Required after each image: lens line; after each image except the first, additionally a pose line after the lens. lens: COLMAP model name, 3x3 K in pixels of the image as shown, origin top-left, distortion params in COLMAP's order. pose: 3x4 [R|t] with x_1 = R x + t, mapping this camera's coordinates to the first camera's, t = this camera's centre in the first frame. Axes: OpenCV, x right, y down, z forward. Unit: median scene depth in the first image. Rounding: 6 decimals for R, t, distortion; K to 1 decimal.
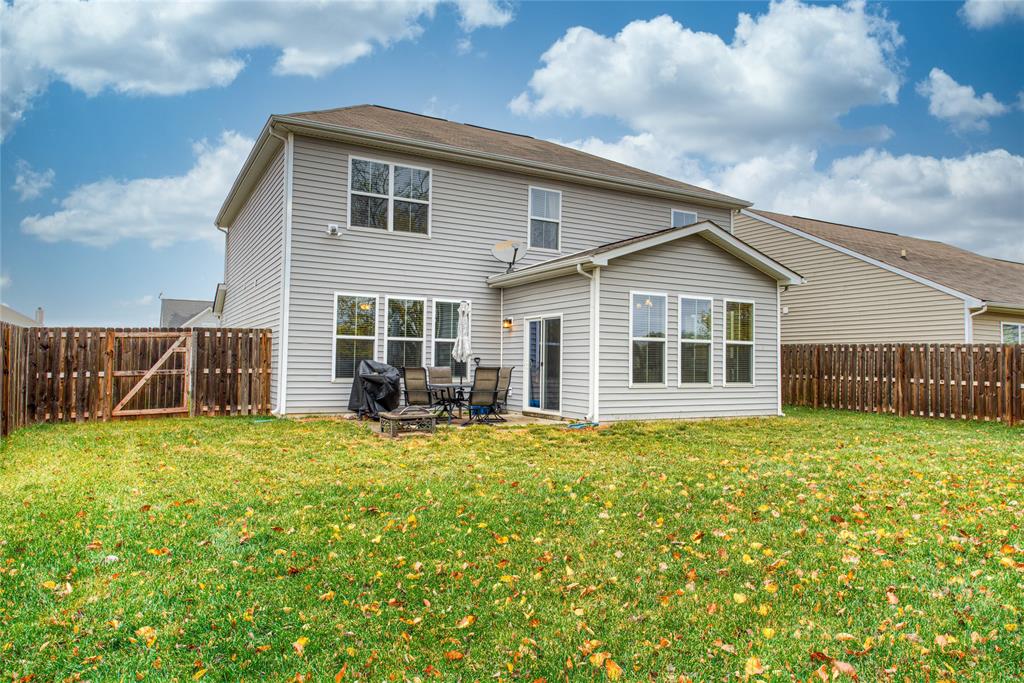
lens RADIAL K [[672.5, 0, 512.1], [0, 672.5, 337.8], [0, 0, 1]] dist [0.006515, -0.007673]
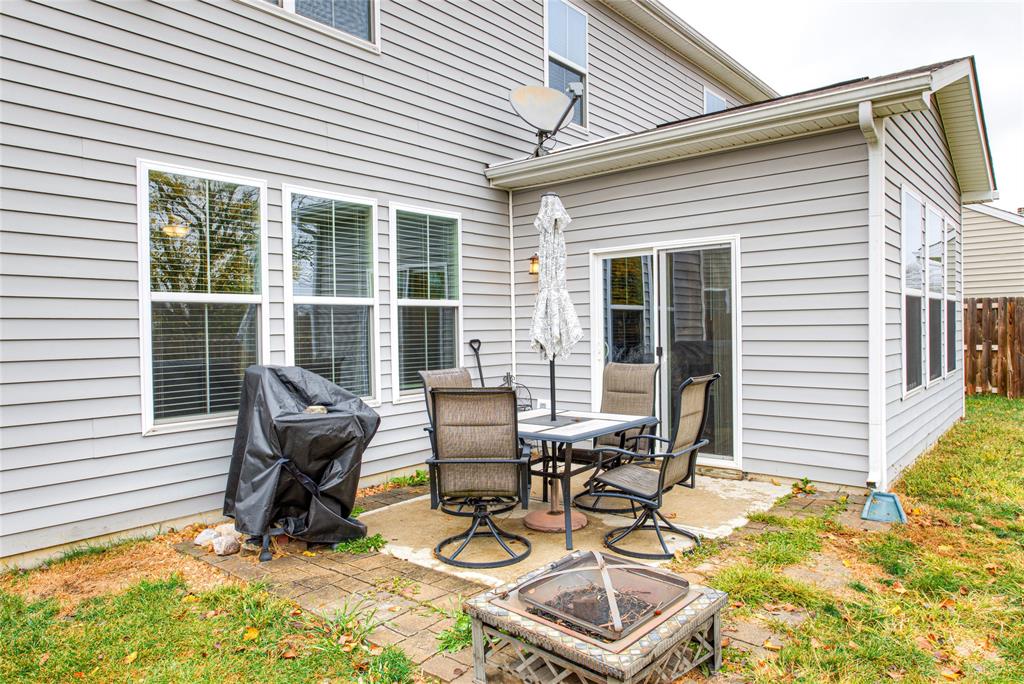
lens RADIAL K [[669.5, 0, 509.0], [0, 669.5, 339.3], [0, 0, 1]] dist [-0.005440, 0.000699]
pose [[0.932700, -0.035741, 0.358877, -0.223788], [0.014889, 0.998045, 0.060700, 0.002421], [-0.360345, -0.051271, 0.931409, 0.653626]]
